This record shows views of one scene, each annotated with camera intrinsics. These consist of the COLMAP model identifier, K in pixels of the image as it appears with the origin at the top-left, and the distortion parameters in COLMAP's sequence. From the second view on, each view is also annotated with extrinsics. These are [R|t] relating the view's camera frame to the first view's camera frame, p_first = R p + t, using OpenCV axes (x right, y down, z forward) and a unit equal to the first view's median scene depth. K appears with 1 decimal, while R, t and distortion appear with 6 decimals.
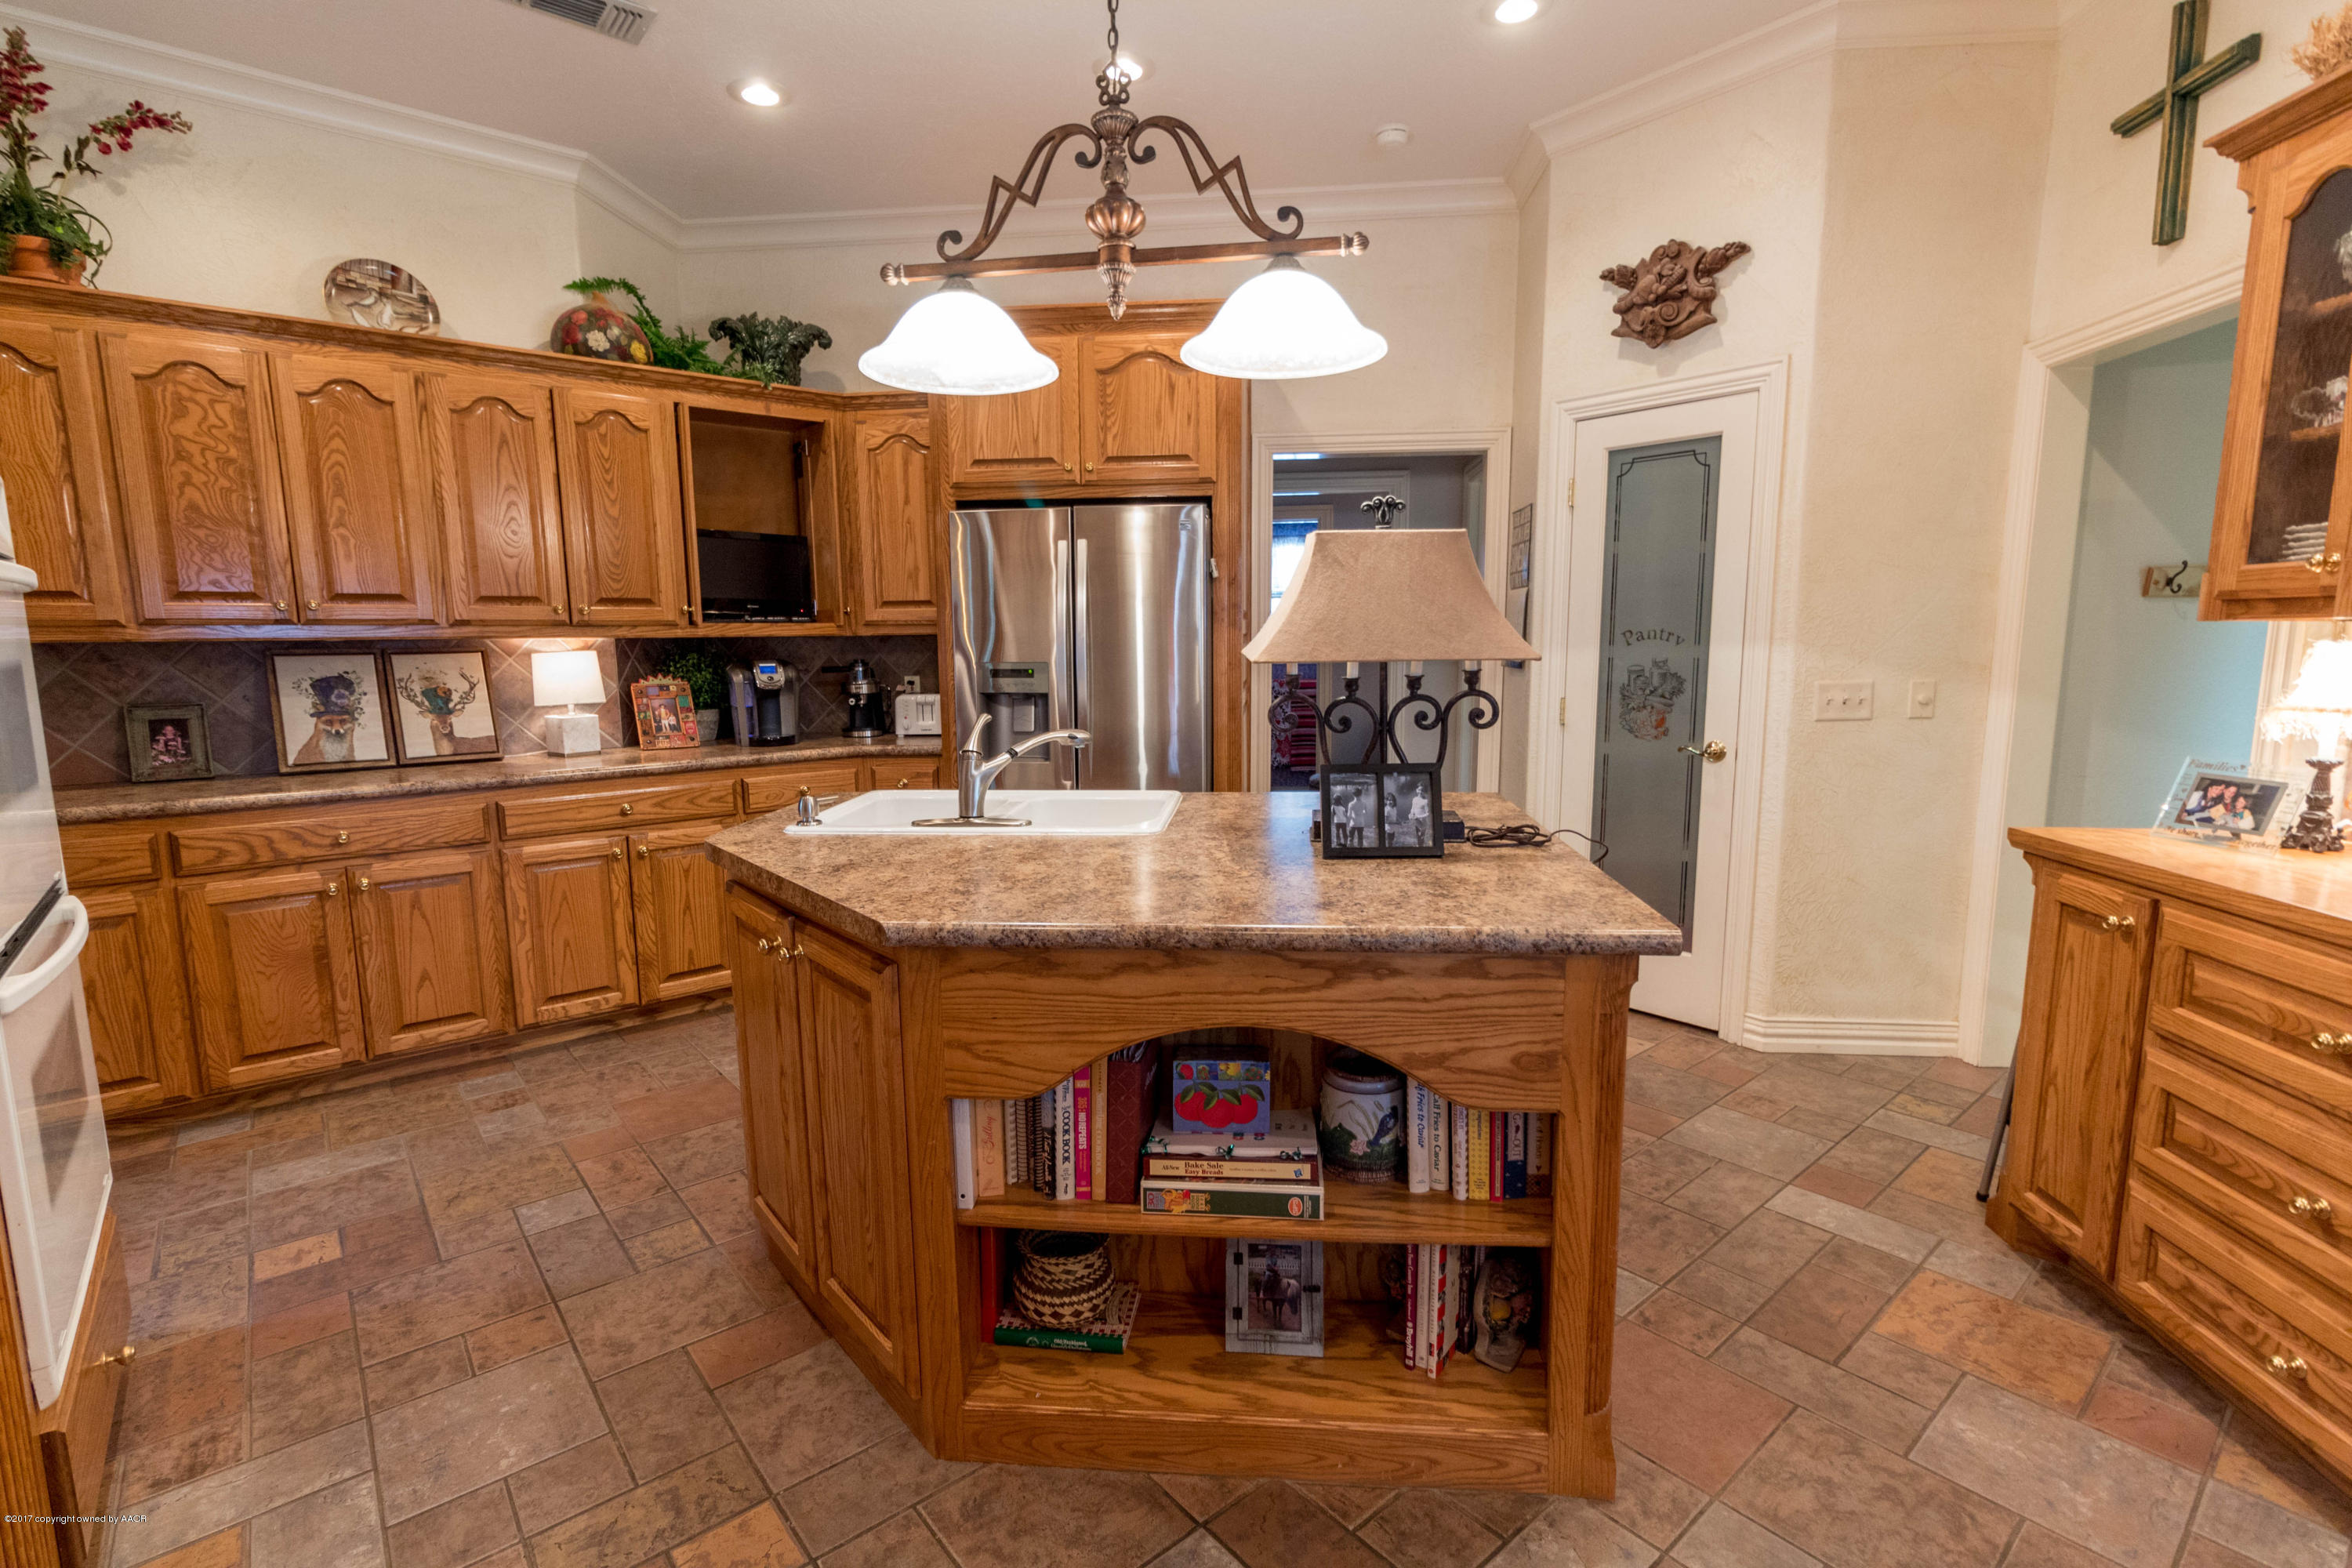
lens RADIAL K [[1085.6, 0, 1172.4], [0, 1085.6, 787.8], [0, 0, 1]] dist [0.000300, 0.001374]
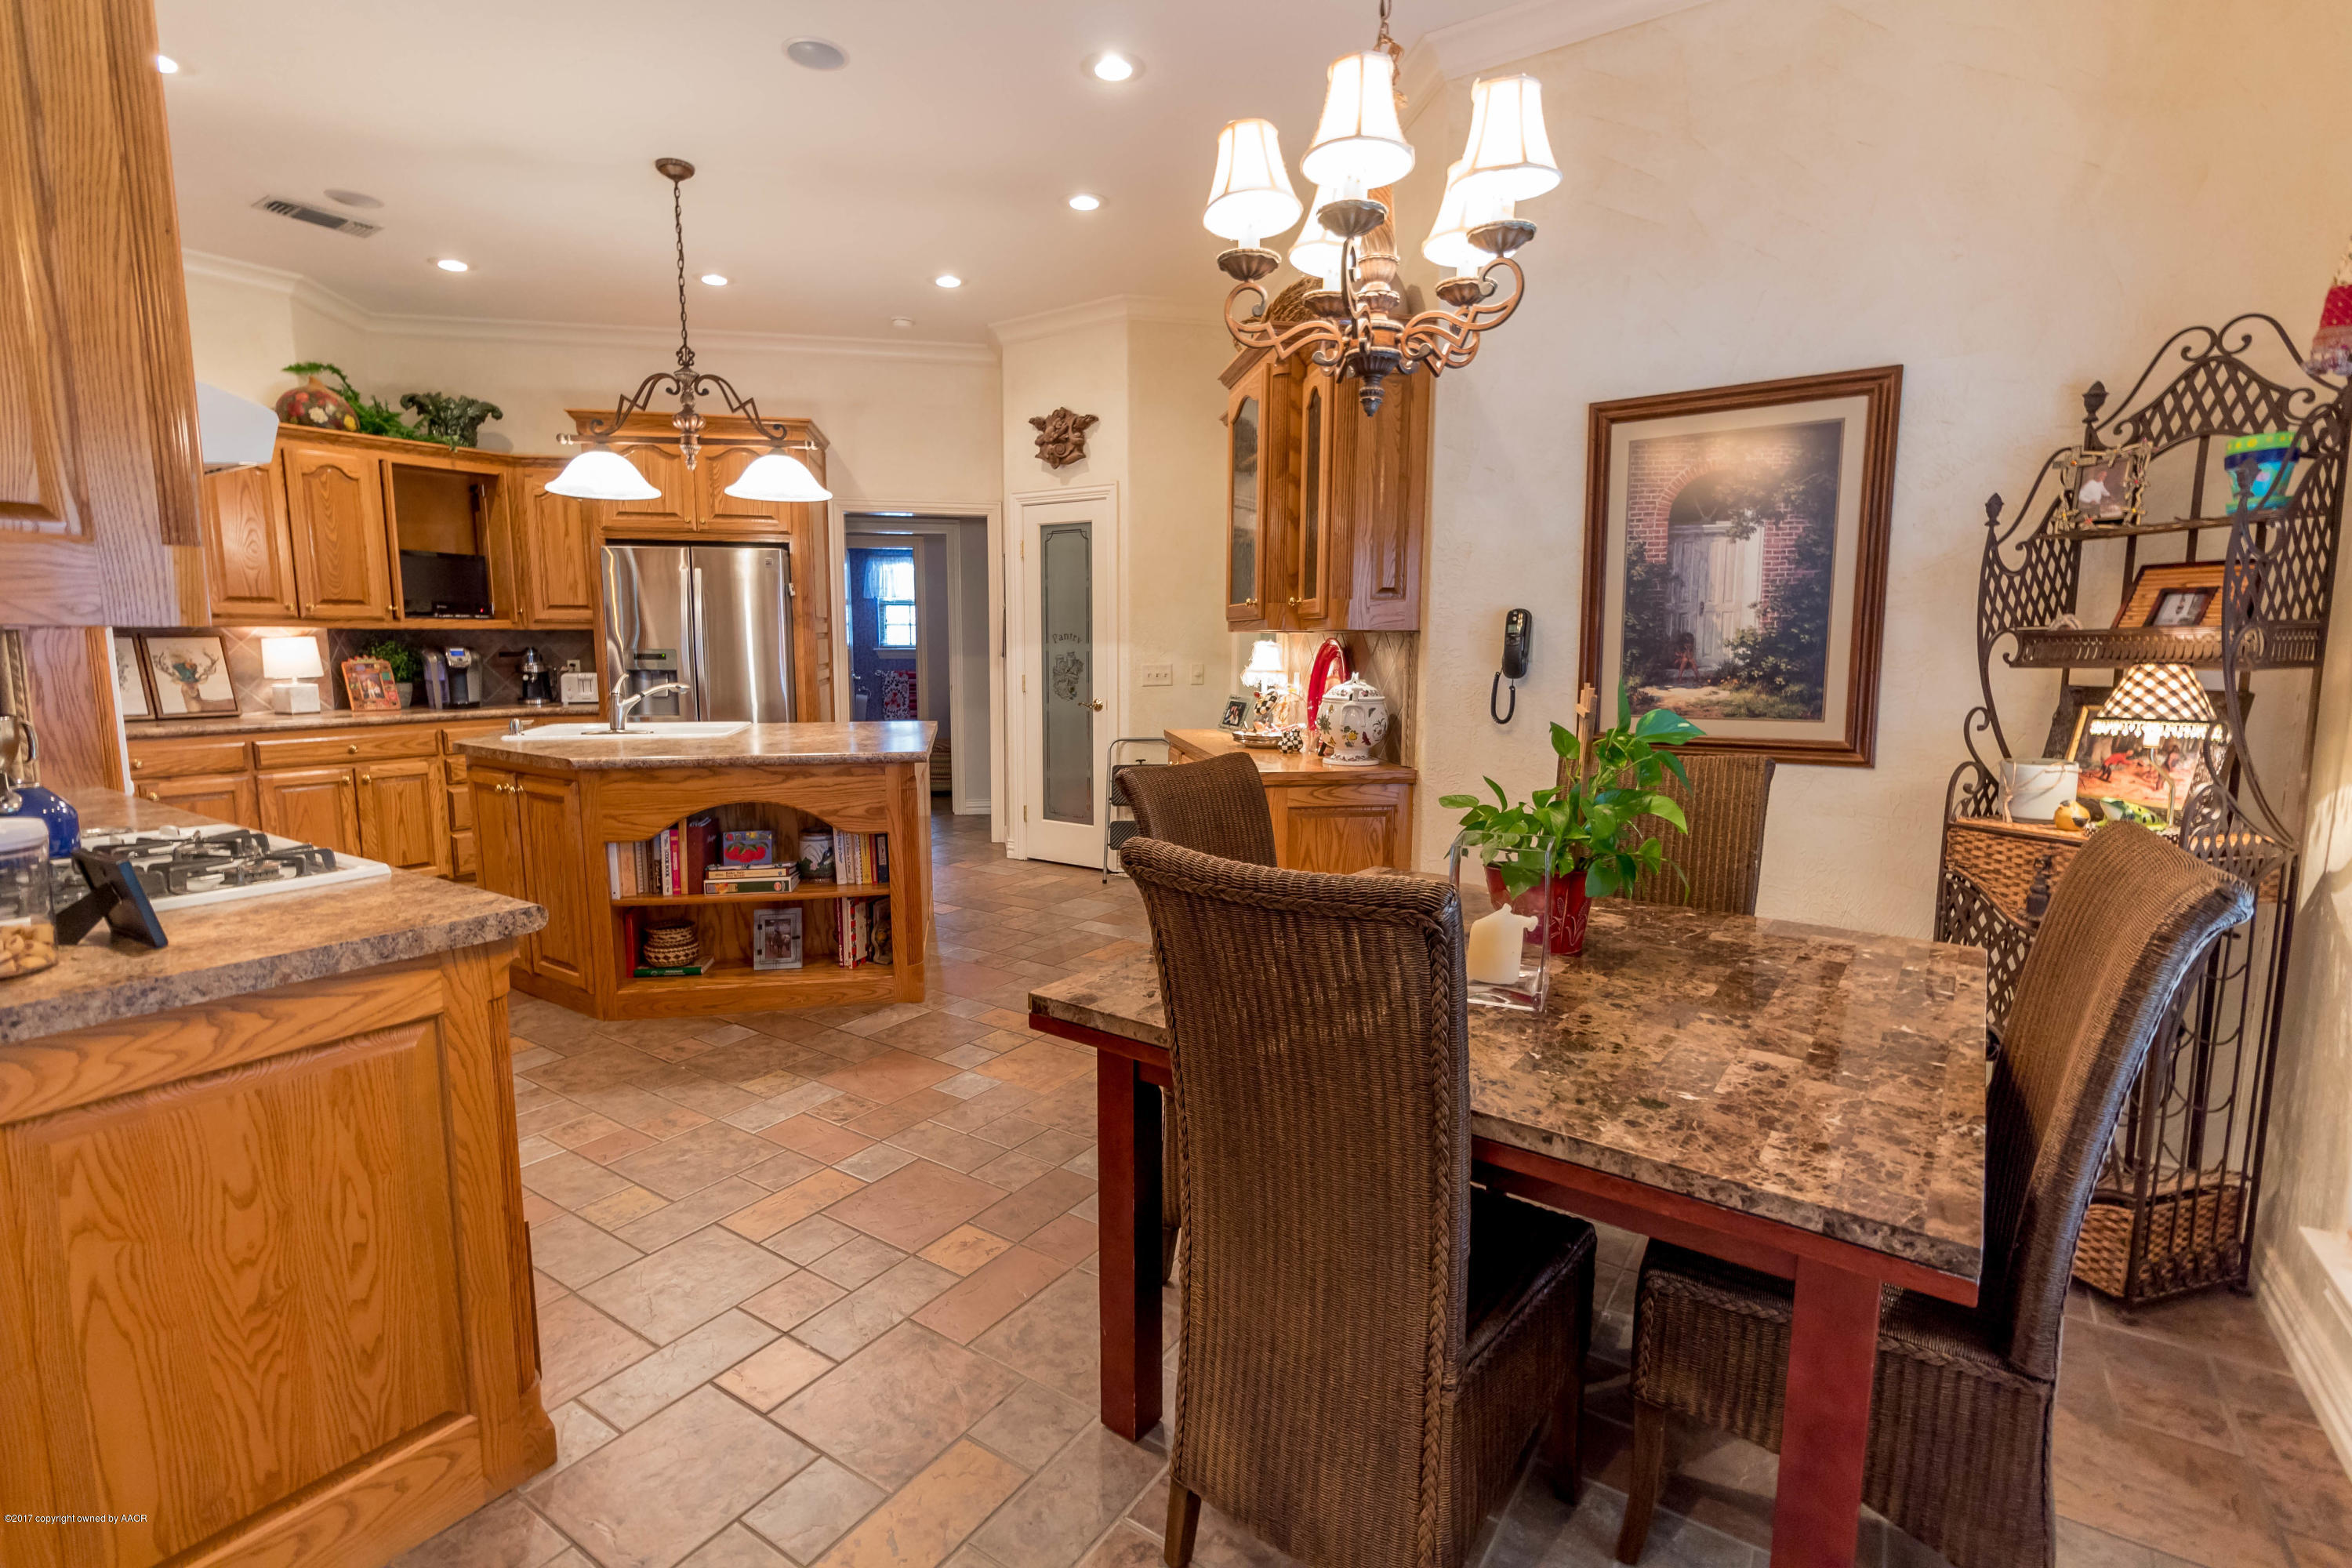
lens RADIAL K [[1085.6, 0, 1174.9], [0, 1085.6, 785.6], [0, 0, 1]] dist [0.000300, 0.001374]
pose [[0.961442, -0.023015, 0.274044, 0.148989], [0.024245, 0.999705, -0.001105, 0.101765], [-0.273938, 0.007706, 0.961716, -0.705039]]
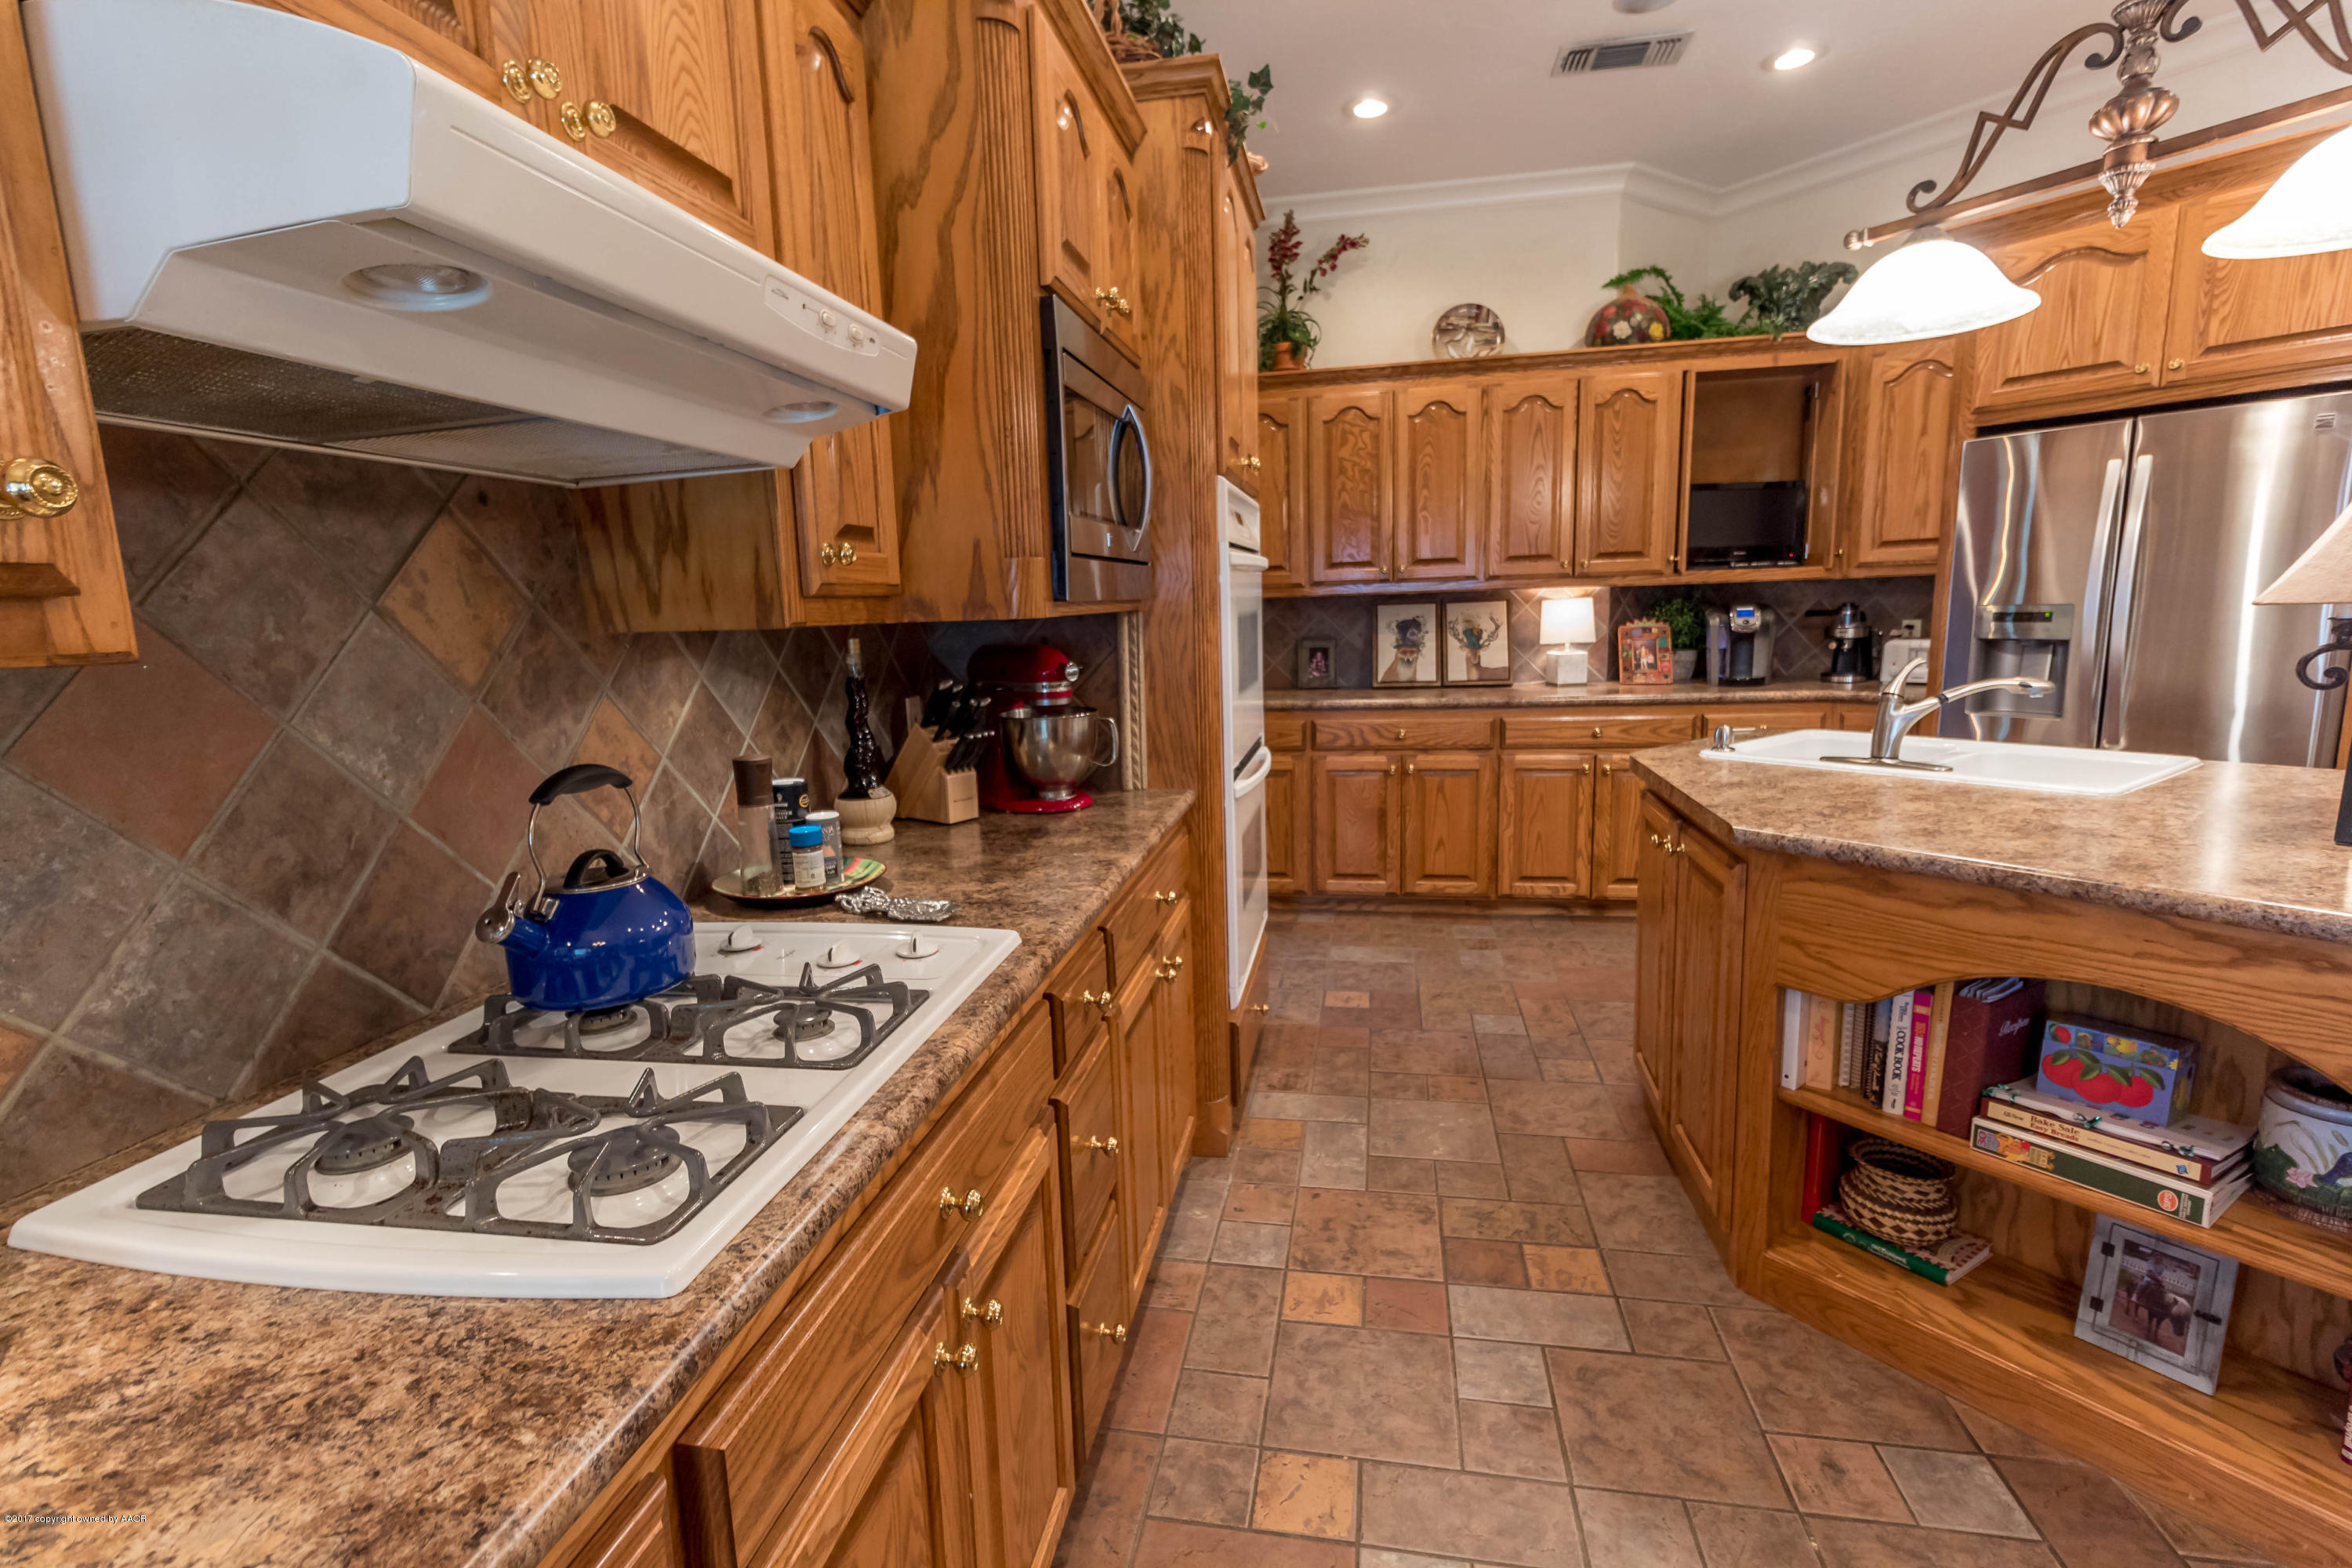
lens RADIAL K [[1085.6, 0, 1169.0], [0, 1085.6, 783.7], [0, 0, 1]] dist [0.000300, 0.001374]
pose [[0.632259, 0.117374, -0.765814, 0.123276], [-0.080985, 0.993055, 0.085340, 0.012830], [0.770512, 0.008062, 0.637374, -0.122681]]
